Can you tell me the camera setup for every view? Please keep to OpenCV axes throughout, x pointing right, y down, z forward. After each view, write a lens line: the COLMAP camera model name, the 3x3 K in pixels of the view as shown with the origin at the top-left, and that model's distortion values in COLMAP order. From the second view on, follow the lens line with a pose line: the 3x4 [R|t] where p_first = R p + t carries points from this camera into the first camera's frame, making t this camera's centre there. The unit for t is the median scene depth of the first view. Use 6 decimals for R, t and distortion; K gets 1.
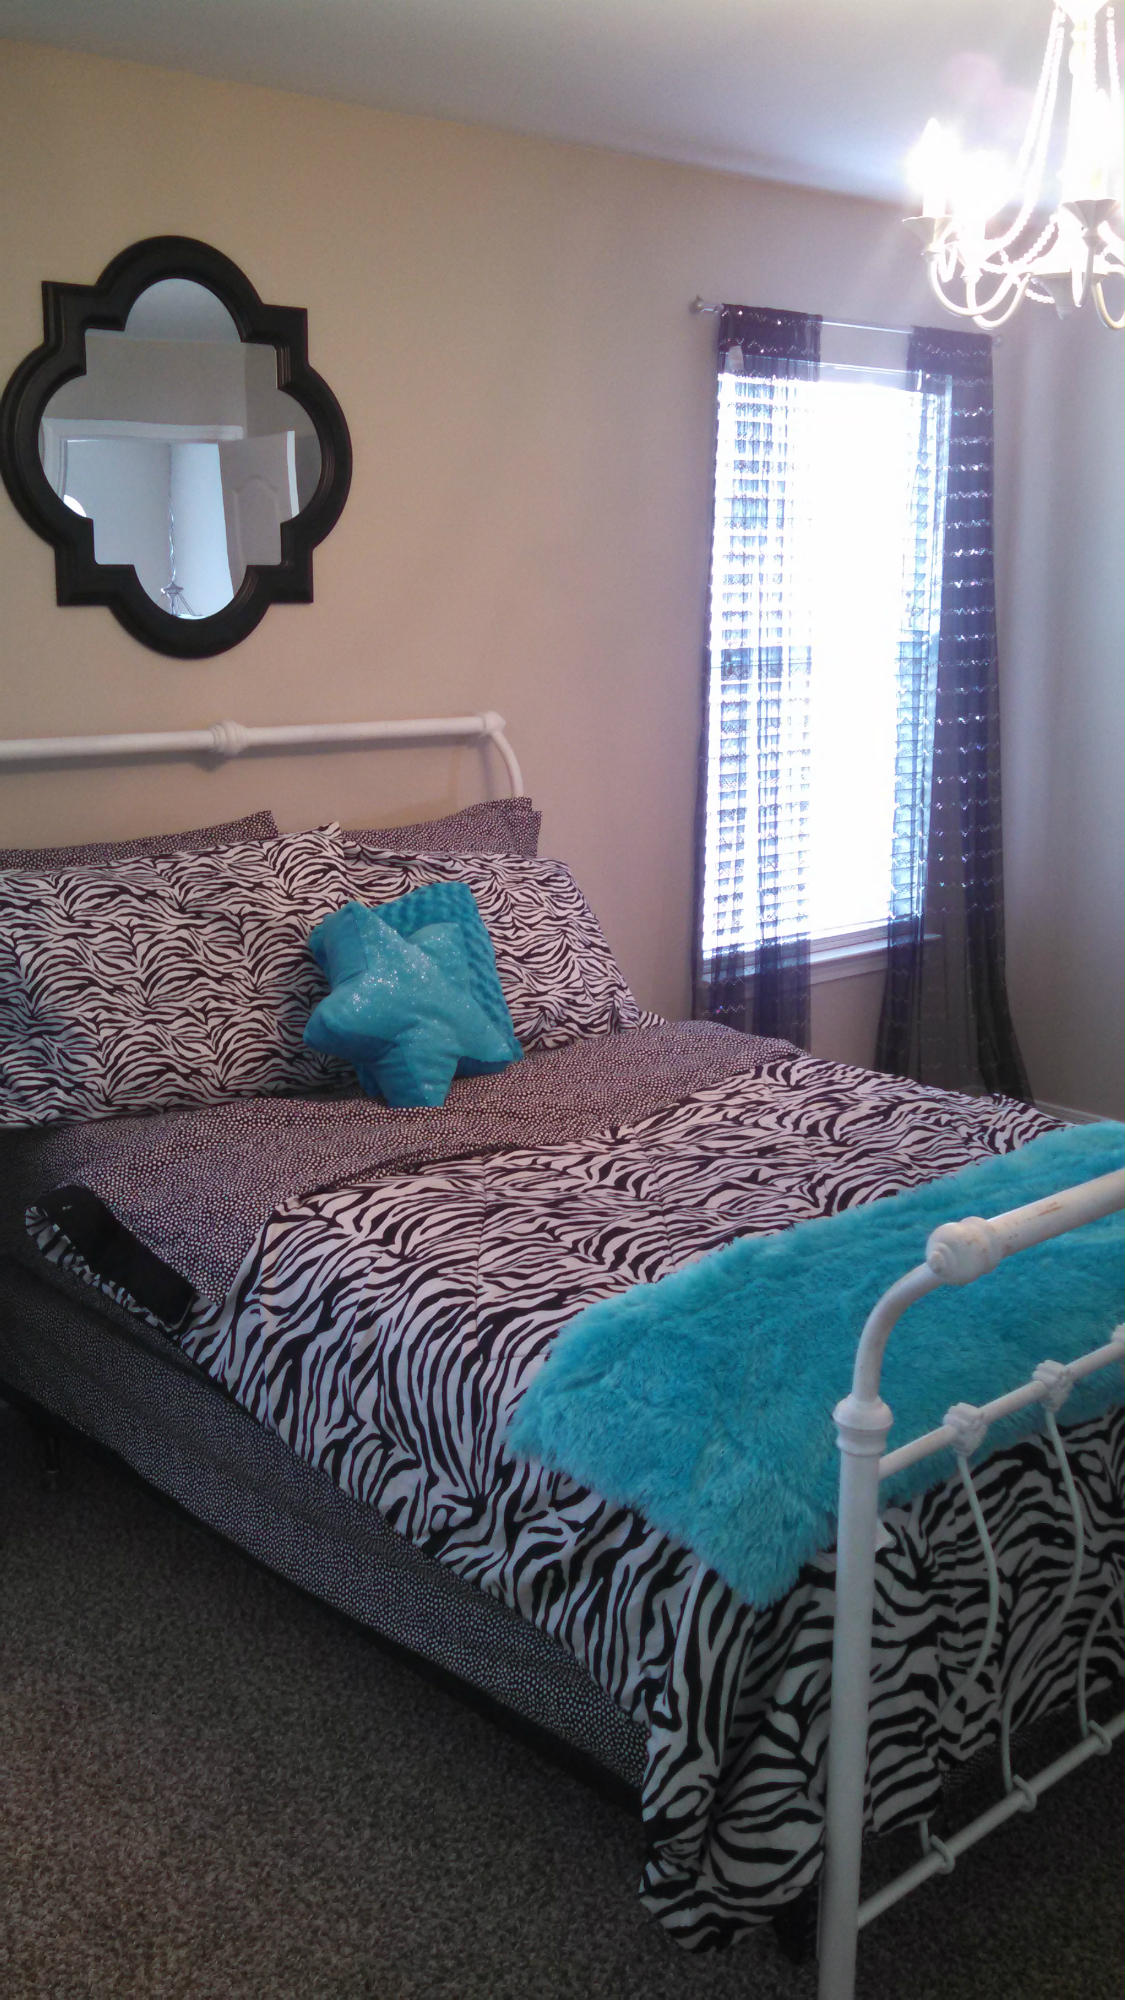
lens RADIAL K [[1881.3, 0, 569.2], [0, 1881.3, 1011.3], [0, 0, 1]] dist [-0.008262, 0.000000]
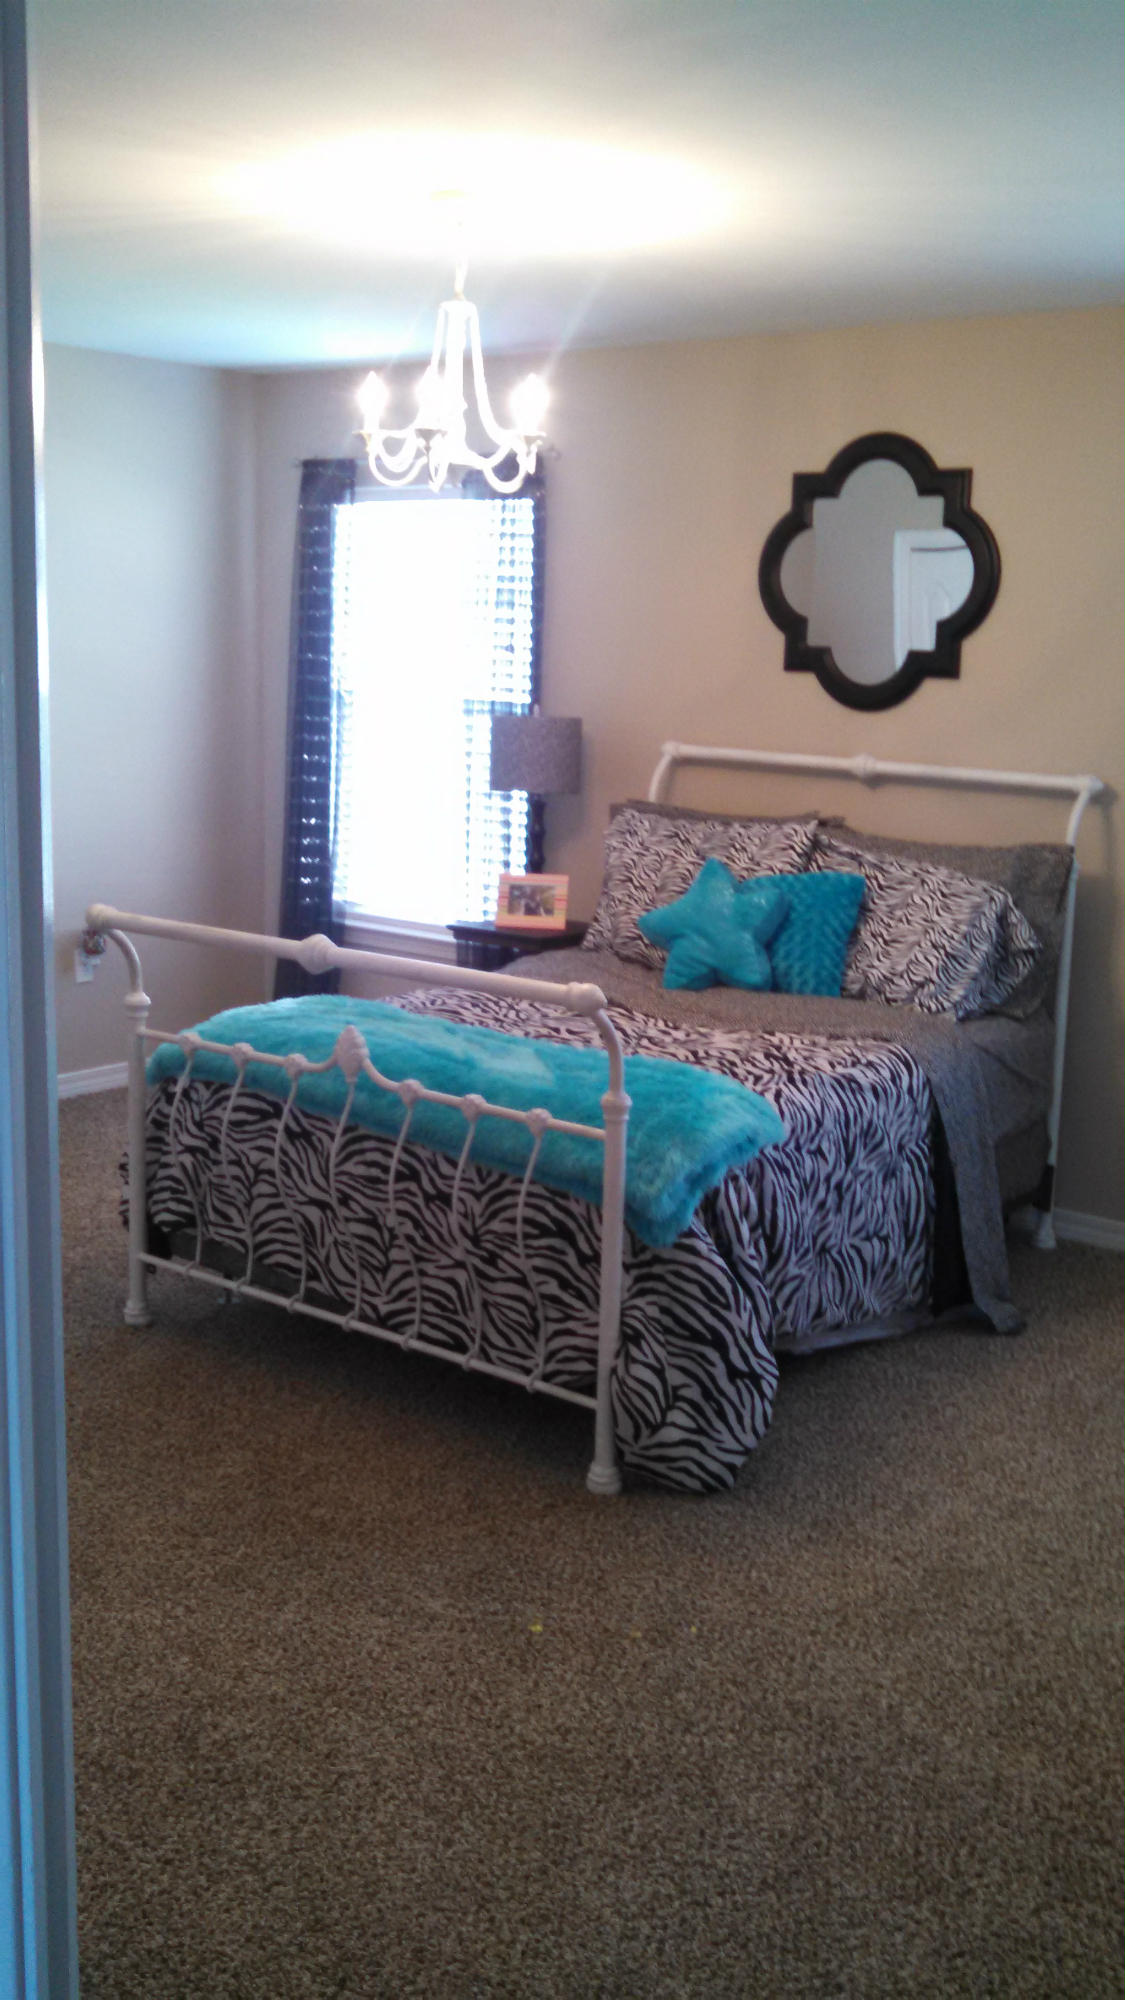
lens RADIAL K [[1881.3, 0, 564.6], [0, 1881.3, 1016.7], [0, 0, 1]] dist [-0.008262, 0.000000]
pose [[0.171061, 0.194999, -0.965771, 1.255172], [-0.249857, 0.956762, 0.148924, -0.120961], [0.953053, 0.215829, 0.212386, 0.523618]]
